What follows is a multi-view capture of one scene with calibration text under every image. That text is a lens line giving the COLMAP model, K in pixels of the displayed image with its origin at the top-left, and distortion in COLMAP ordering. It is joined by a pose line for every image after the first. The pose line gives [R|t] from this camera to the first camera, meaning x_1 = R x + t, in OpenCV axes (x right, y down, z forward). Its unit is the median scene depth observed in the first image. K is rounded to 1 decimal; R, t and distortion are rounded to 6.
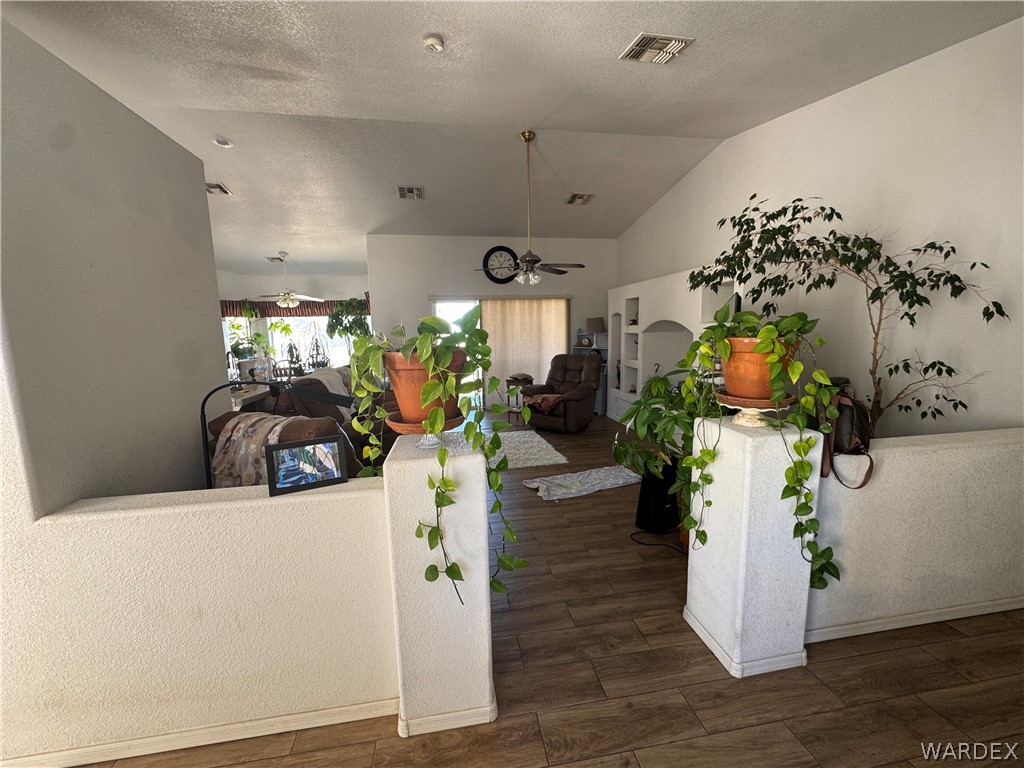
lens RADIAL K [[409.6, 0, 513.6], [0, 409.6, 382.4], [0, 0, 1]] dist [-0.003976, 0.000850]
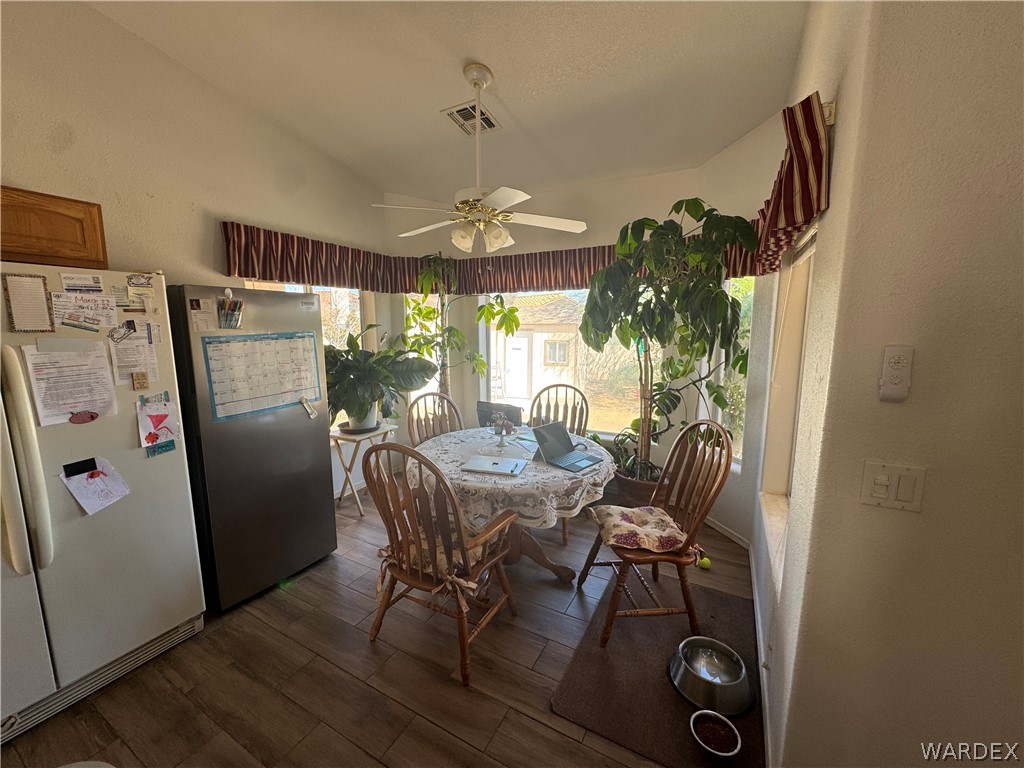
lens RADIAL K [[409.6, 0, 510.5], [0, 409.6, 383.0], [0, 0, 1]] dist [-0.003976, 0.000850]
pose [[0.791830, 0.105550, -0.601551, -0.289036], [-0.097901, 0.994152, 0.045568, -0.085306], [0.602843, 0.022811, 0.797533, 0.670387]]
